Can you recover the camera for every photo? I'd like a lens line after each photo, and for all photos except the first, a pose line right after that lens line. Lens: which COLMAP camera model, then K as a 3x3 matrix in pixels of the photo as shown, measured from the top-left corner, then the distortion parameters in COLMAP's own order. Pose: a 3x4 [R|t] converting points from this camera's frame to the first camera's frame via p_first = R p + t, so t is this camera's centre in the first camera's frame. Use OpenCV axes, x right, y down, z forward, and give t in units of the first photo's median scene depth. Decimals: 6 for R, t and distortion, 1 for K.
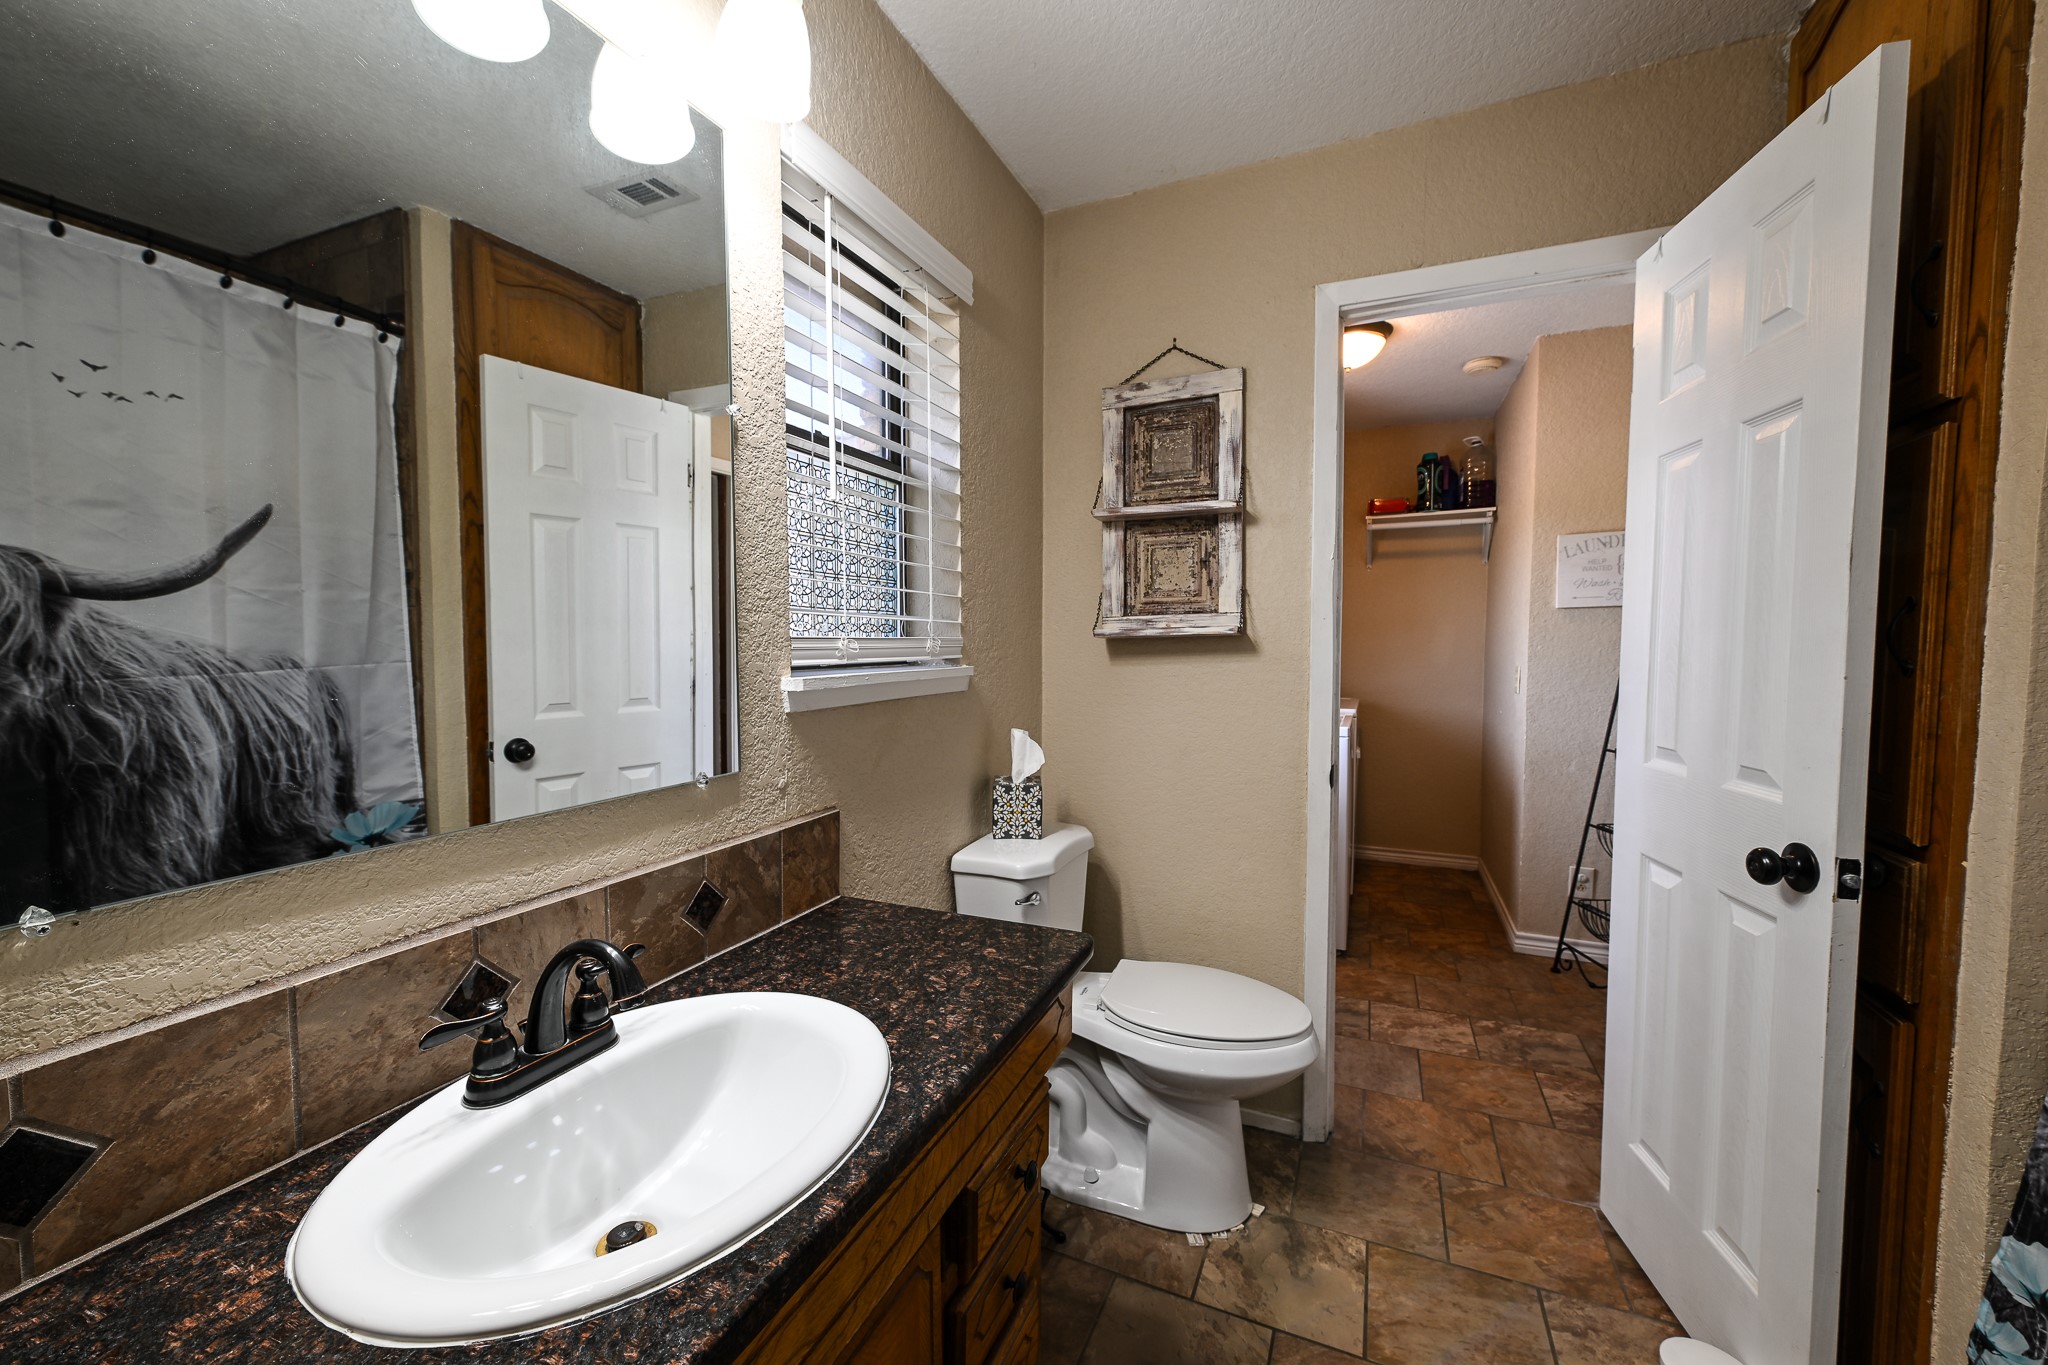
lens RADIAL K [[846.4, 0, 980.1], [0, 846.4, 682.1], [0, 0, 1]] dist [0.003860, -0.000999]
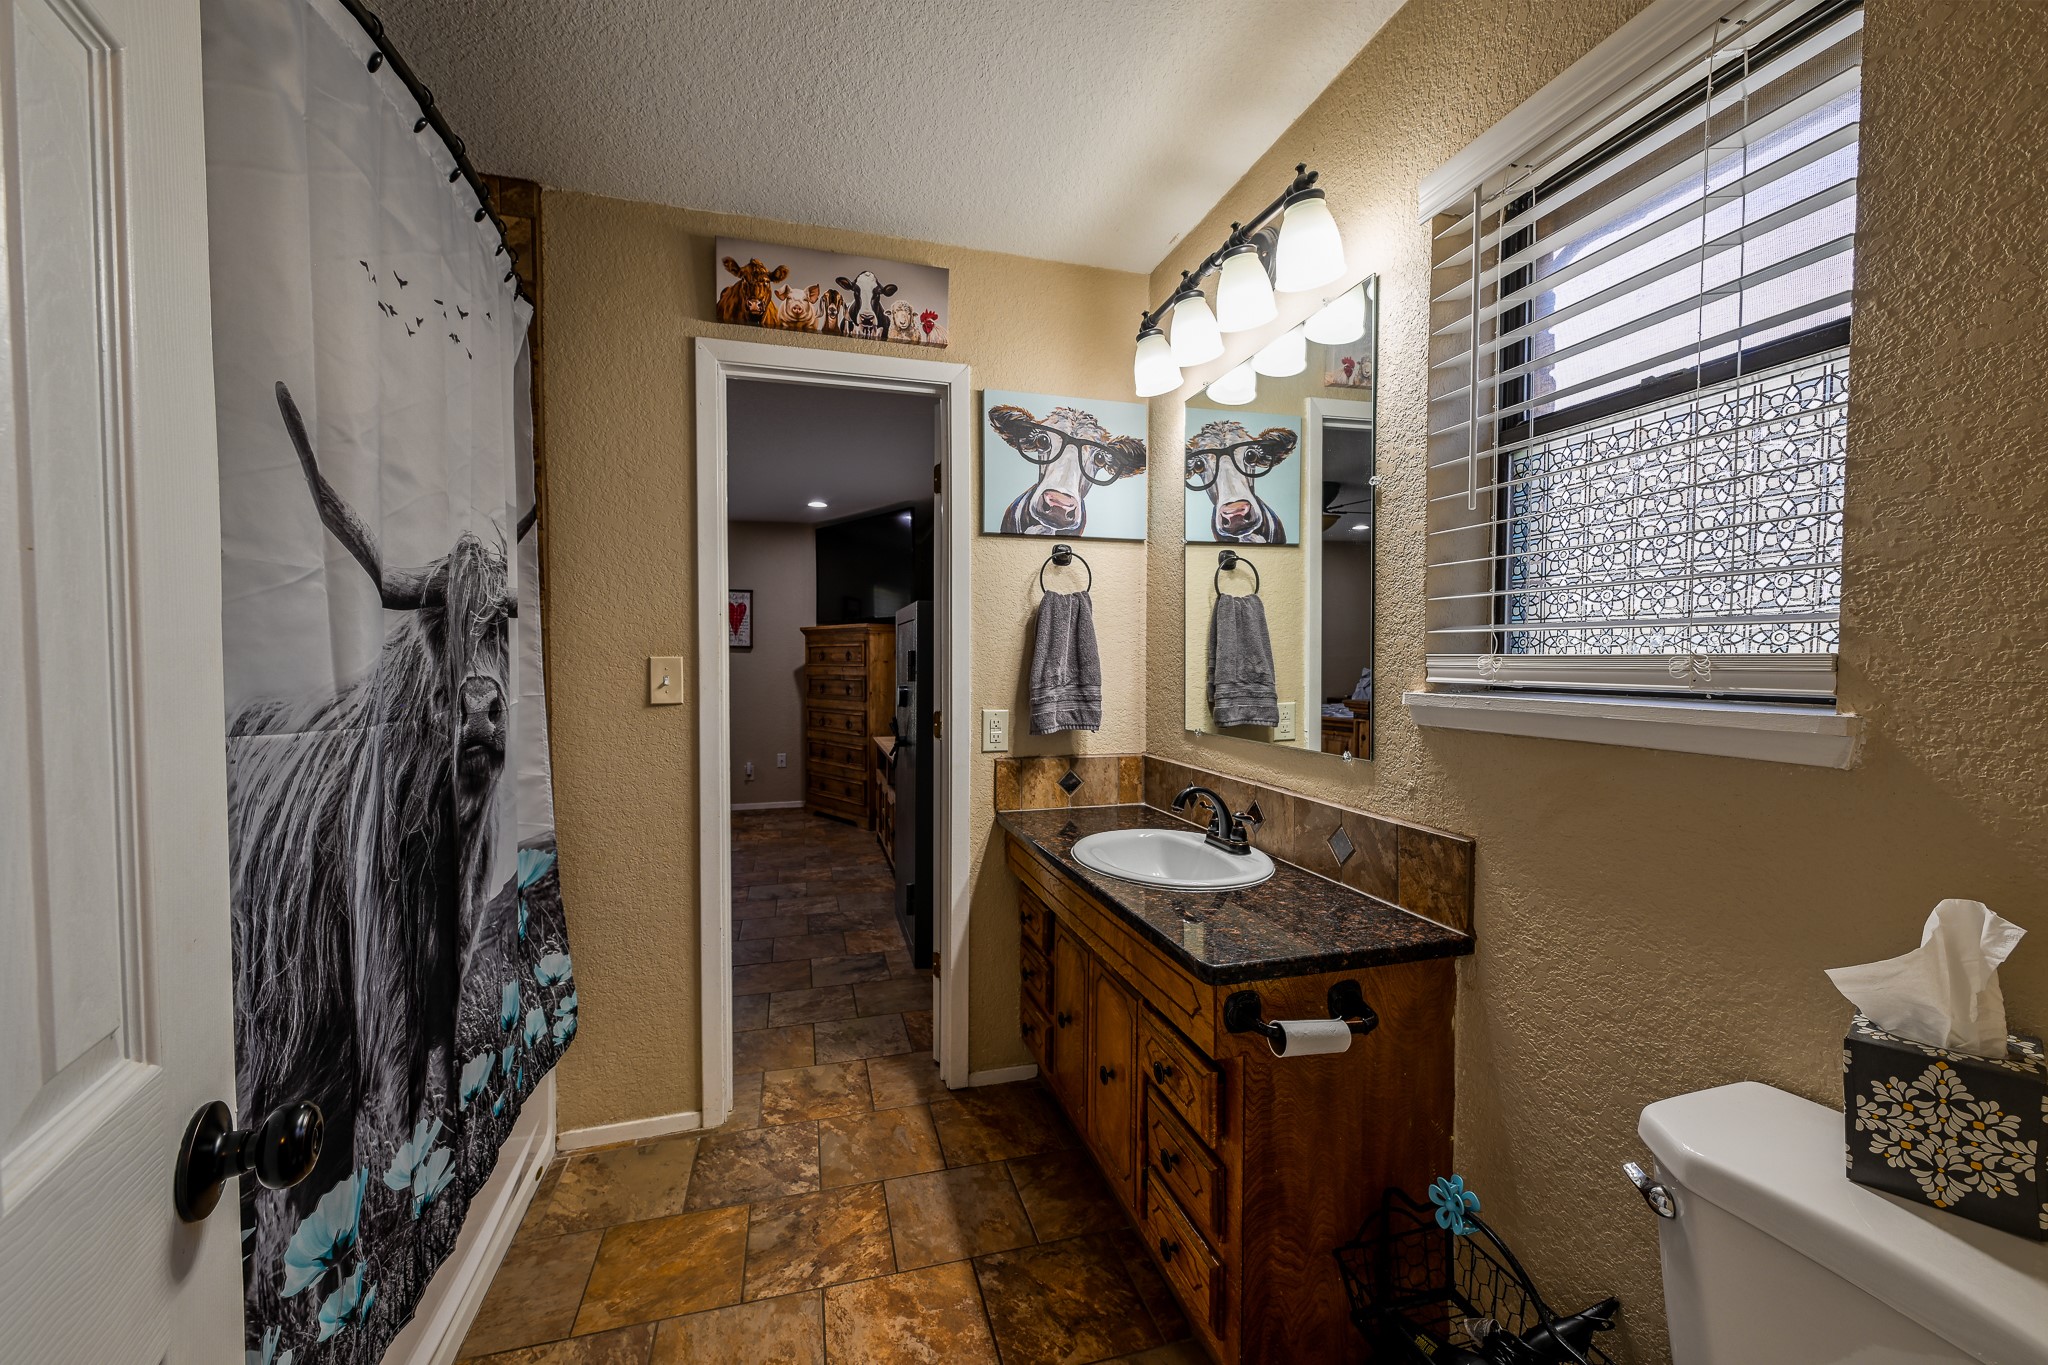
lens RADIAL K [[846.4, 0, 1025.6], [0, 846.4, 685.5], [0, 0, 1]] dist [0.003860, -0.000999]
pose [[-0.754565, 0.021062, -0.655888, 0.837563], [-0.035259, 0.996740, 0.072571, -0.071426], [0.655278, 0.077885, -0.751362, 1.433963]]
